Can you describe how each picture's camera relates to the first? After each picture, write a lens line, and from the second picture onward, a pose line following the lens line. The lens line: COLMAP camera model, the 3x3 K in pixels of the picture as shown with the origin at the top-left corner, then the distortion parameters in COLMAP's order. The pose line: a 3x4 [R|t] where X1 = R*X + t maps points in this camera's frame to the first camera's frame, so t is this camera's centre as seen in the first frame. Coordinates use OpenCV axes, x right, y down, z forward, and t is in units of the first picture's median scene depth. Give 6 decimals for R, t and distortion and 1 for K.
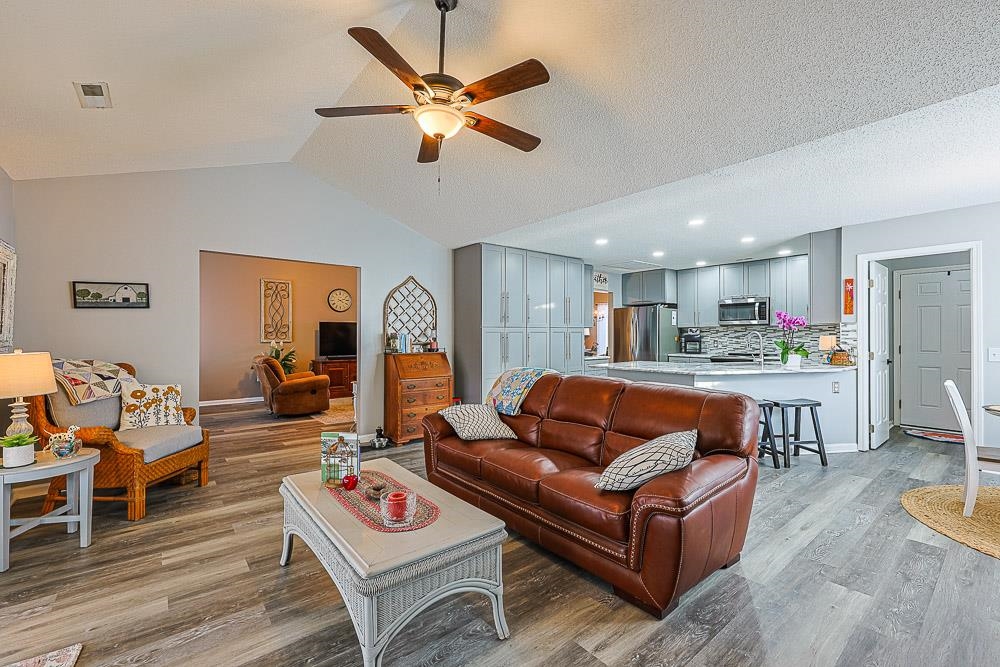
lens RADIAL K [[426.5, 0, 502.3], [0, 426.5, 333.6], [0, 0, 1]] dist [-0.004536, 0.001197]
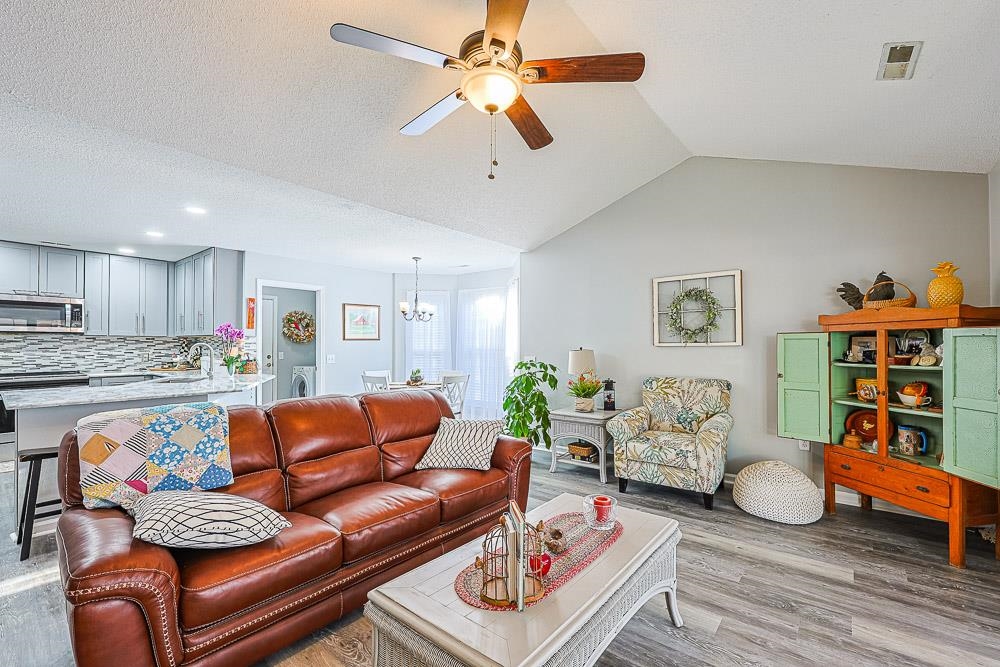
lens RADIAL K [[426.5, 0, 515.5], [0, 426.5, 345.9], [0, 0, 1]] dist [-0.004536, 0.001197]
pose [[-0.224374, 0.003863, 0.974495, -0.431192], [-0.002973, 0.999985, -0.004649, 0.003857], [-0.974498, -0.003941, -0.224359, 0.525702]]
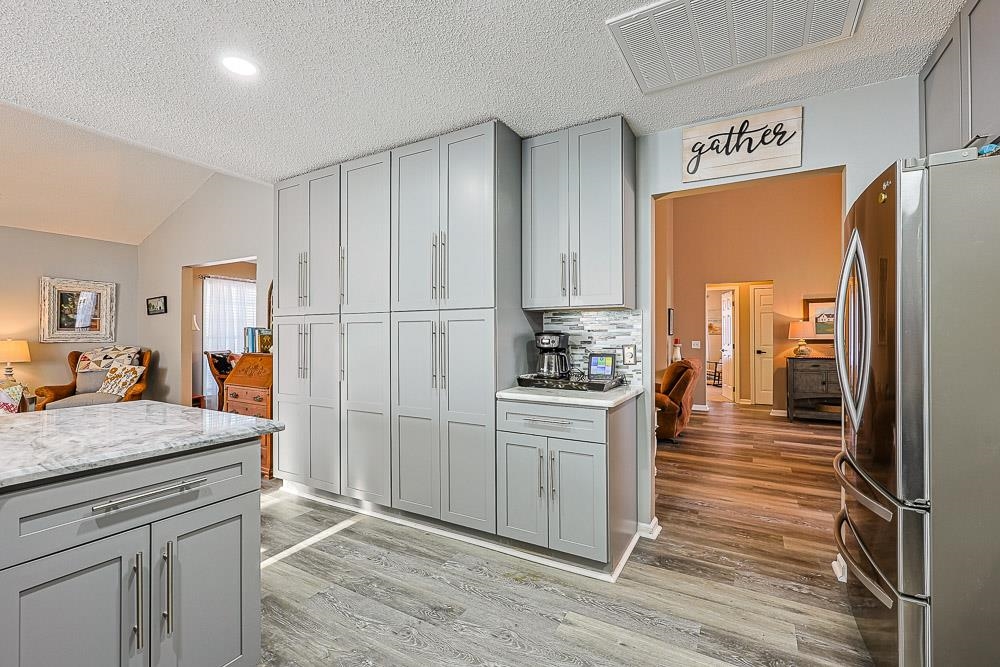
lens RADIAL K [[426.5, 0, 505.6], [0, 426.5, 332.8], [0, 0, 1]] dist [-0.004536, 0.001197]
pose [[0.366195, -0.004636, -0.930527, 0.688426], [0.000477, 0.999988, -0.004794, 0.011356], [0.930538, 0.001312, 0.366193, 1.138488]]
